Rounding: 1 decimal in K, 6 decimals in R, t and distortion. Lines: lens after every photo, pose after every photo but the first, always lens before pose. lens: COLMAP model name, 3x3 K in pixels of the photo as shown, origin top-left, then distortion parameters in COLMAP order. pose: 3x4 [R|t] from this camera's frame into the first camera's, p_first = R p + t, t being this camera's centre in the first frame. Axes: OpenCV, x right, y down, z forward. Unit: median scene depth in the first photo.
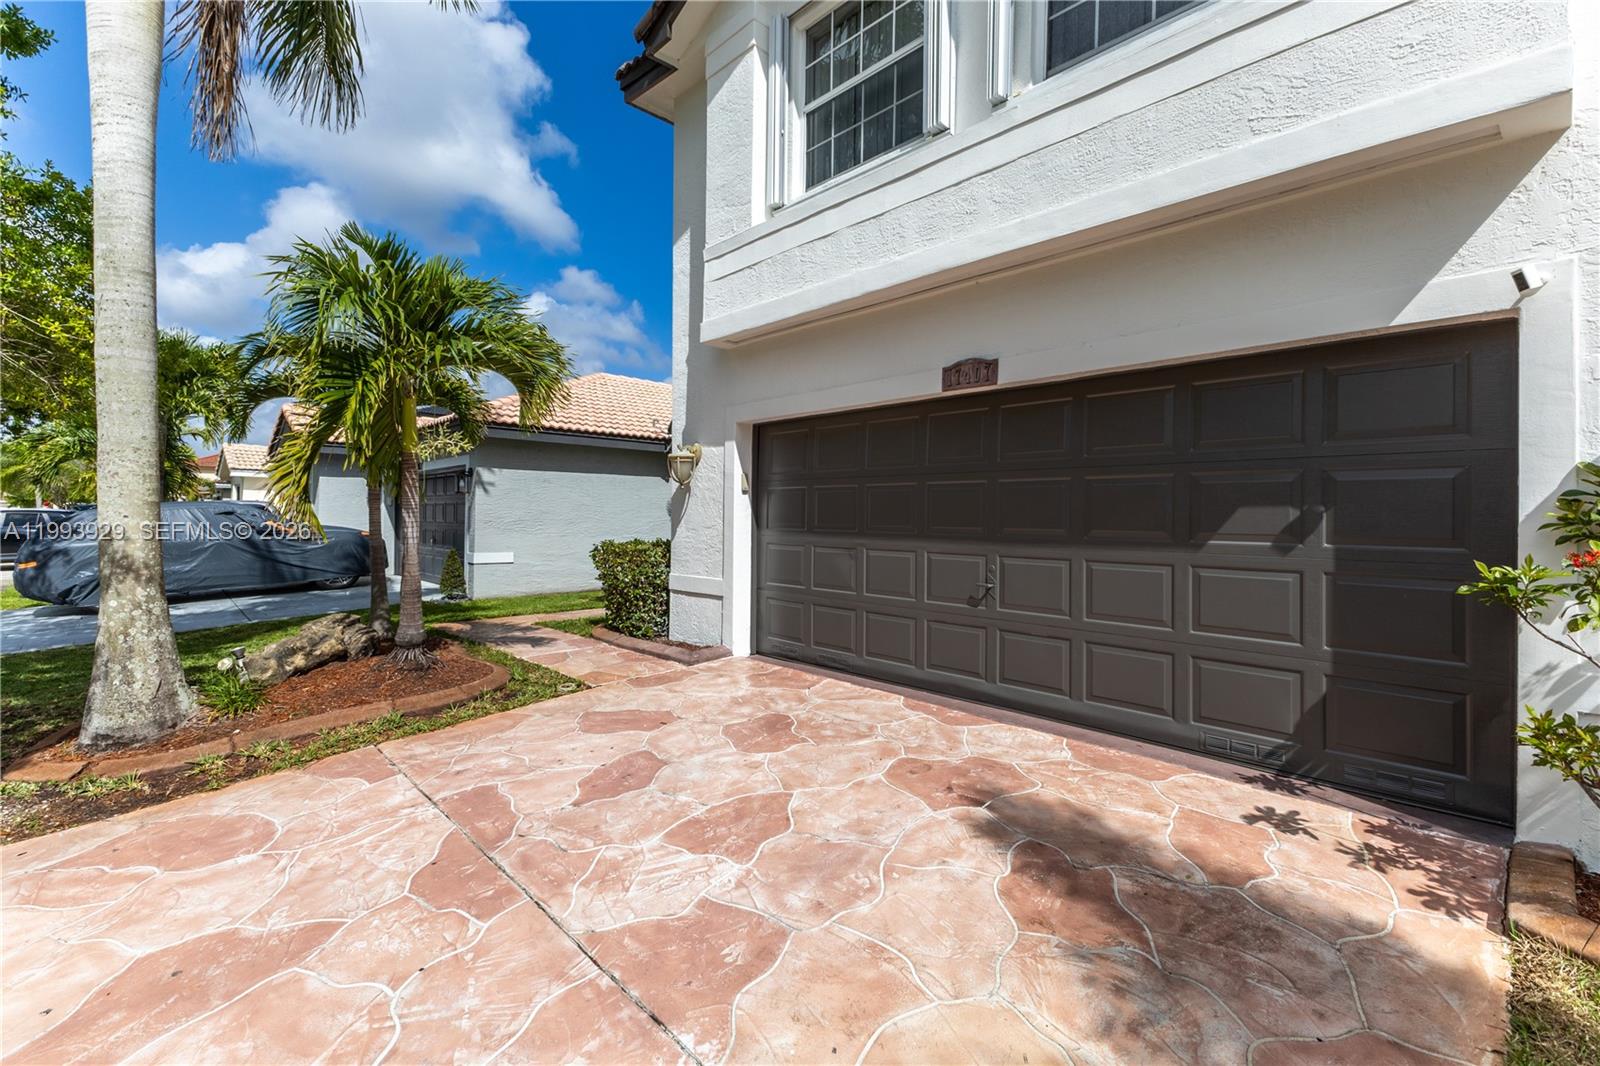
lens RADIAL K [[700.3, 0, 808.1], [0, 700.3, 509.9], [0, 0, 1]] dist [0.016121, -0.002862]
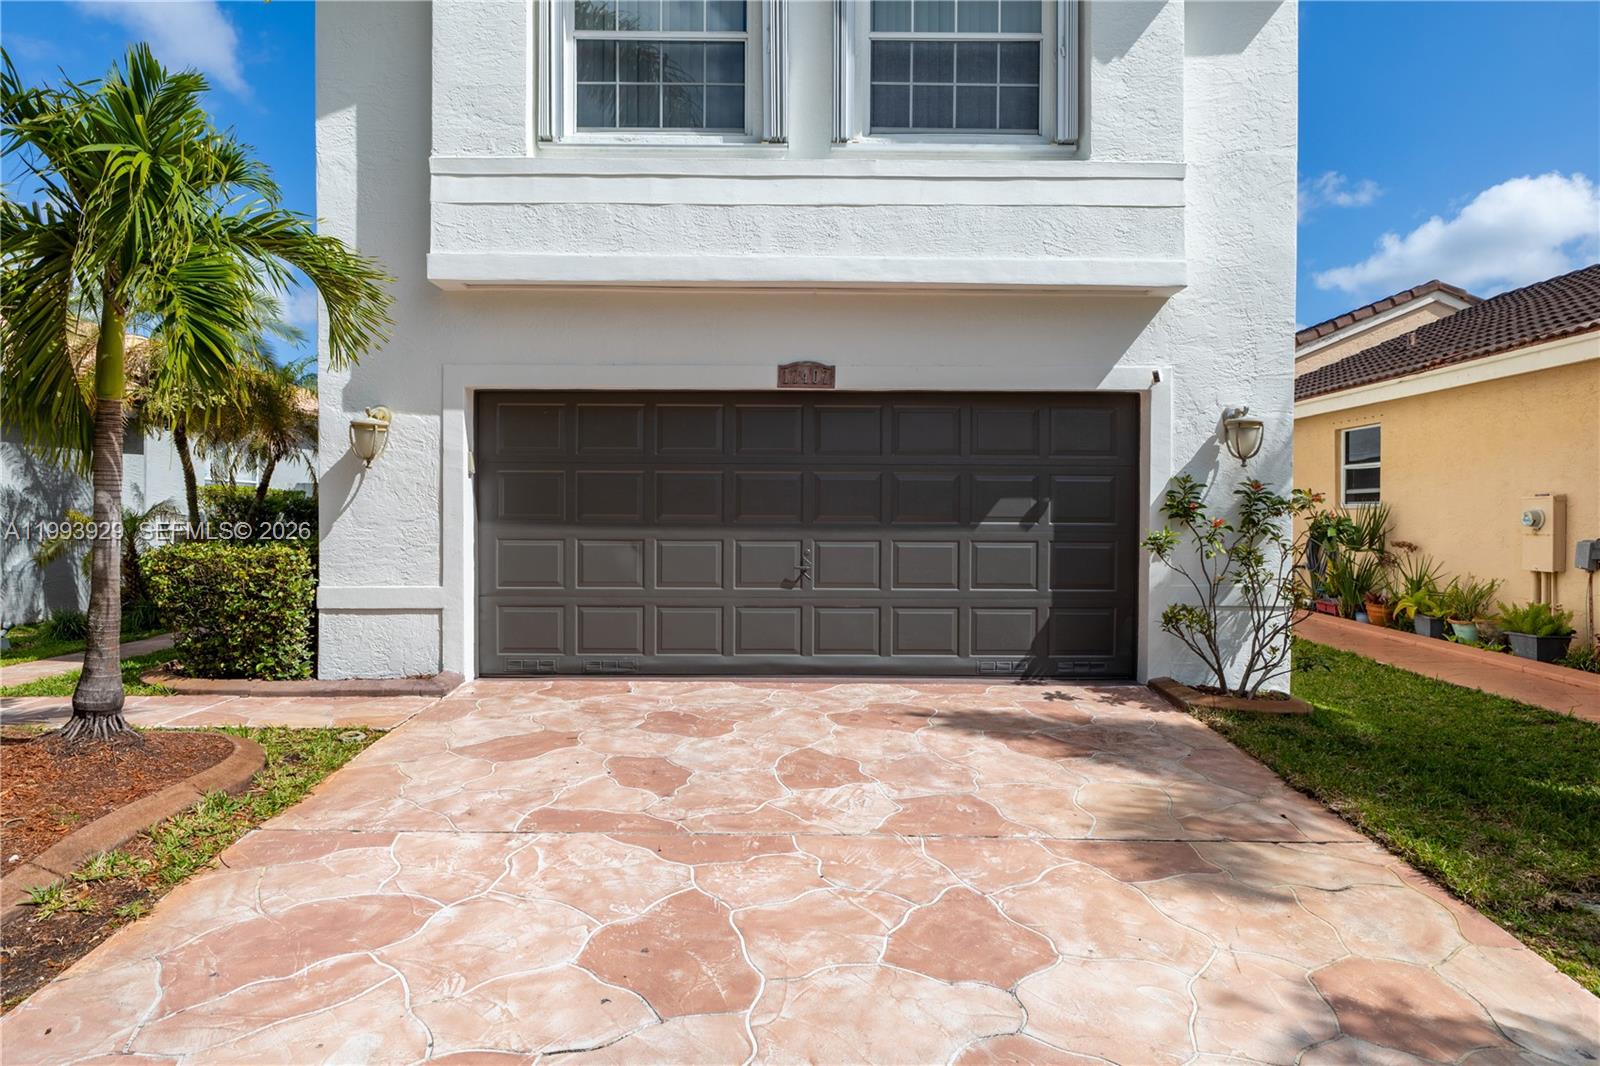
lens RADIAL K [[984.4, 0, 808.1], [0, 984.4, 527.9], [0, 0, 1]] dist [-0.001016, -0.002781]
pose [[0.685499, -0.016117, 0.727895, -0.989993], [-0.004427, 0.999644, 0.026303, 0.005164], [-0.728060, -0.021253, 0.685184, -0.068991]]
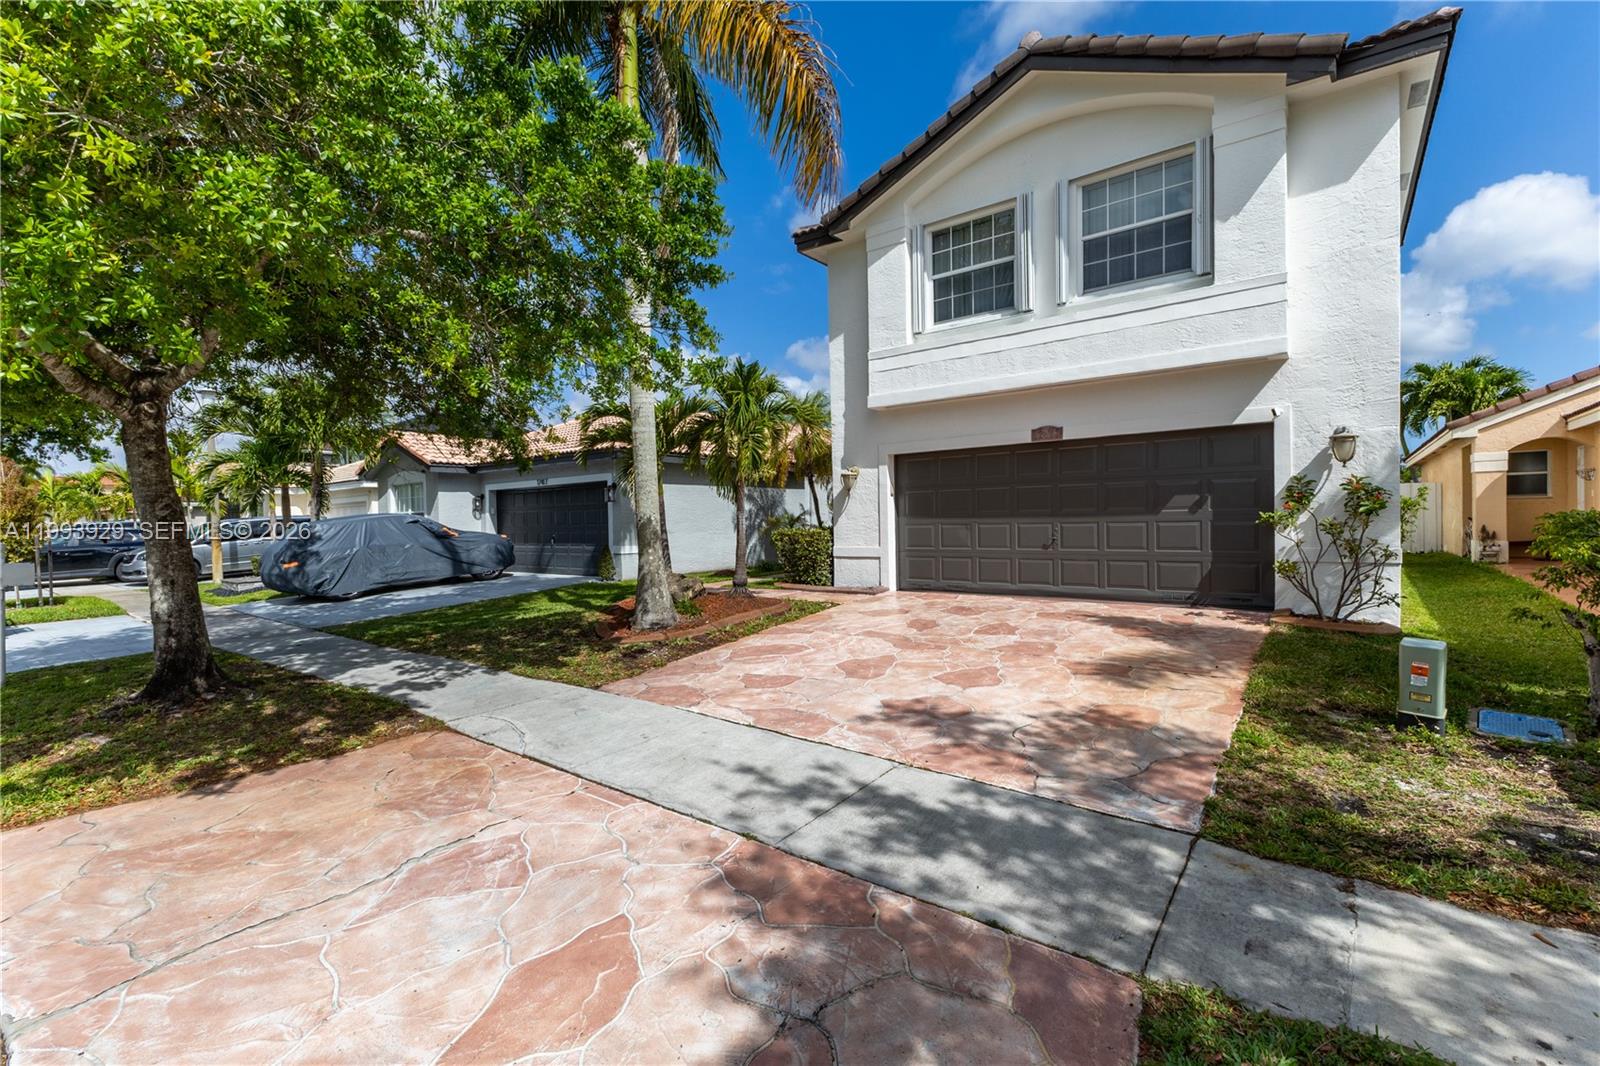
lens RADIAL K [[700.3, 0, 808.2], [0, 700.3, 531.4], [0, 0, 1]] dist [0.016121, -0.002862]
pose [[0.987437, -0.030451, 0.155051, -0.861421], [0.026809, 0.999315, 0.025529, 0.021286], [-0.155722, -0.021052, 0.987577, -1.005863]]
